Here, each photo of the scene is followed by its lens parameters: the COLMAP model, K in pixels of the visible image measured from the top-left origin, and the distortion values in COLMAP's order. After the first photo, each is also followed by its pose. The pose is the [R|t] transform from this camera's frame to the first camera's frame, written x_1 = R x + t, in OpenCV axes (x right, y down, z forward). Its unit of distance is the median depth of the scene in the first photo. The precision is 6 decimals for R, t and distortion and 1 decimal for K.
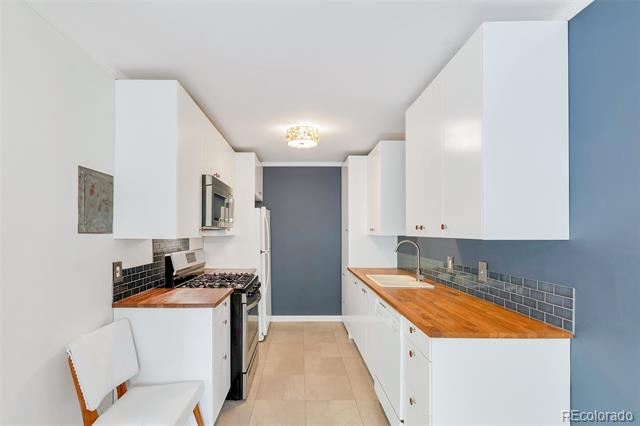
lens RADIAL K [[295.6, 0, 301.3], [0, 295.6, 233.5], [0, 0, 1]] dist [-0.002273, -0.000300]
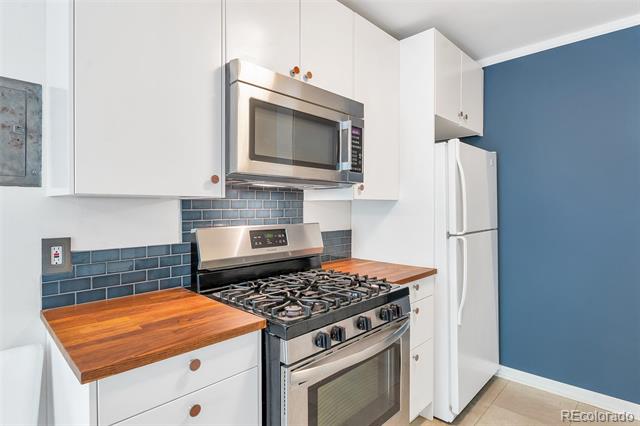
lens RADIAL K [[329.8, 0, 320.0], [0, 329.8, 213.0], [0, 0, 1]] dist [-0.001770, -0.000283]
pose [[0.707287, 0.009126, -0.706868, 0.160201], [-0.001611, 0.999935, 0.011297, 0.037188], [0.706925, -0.006852, 0.707255, 0.830262]]
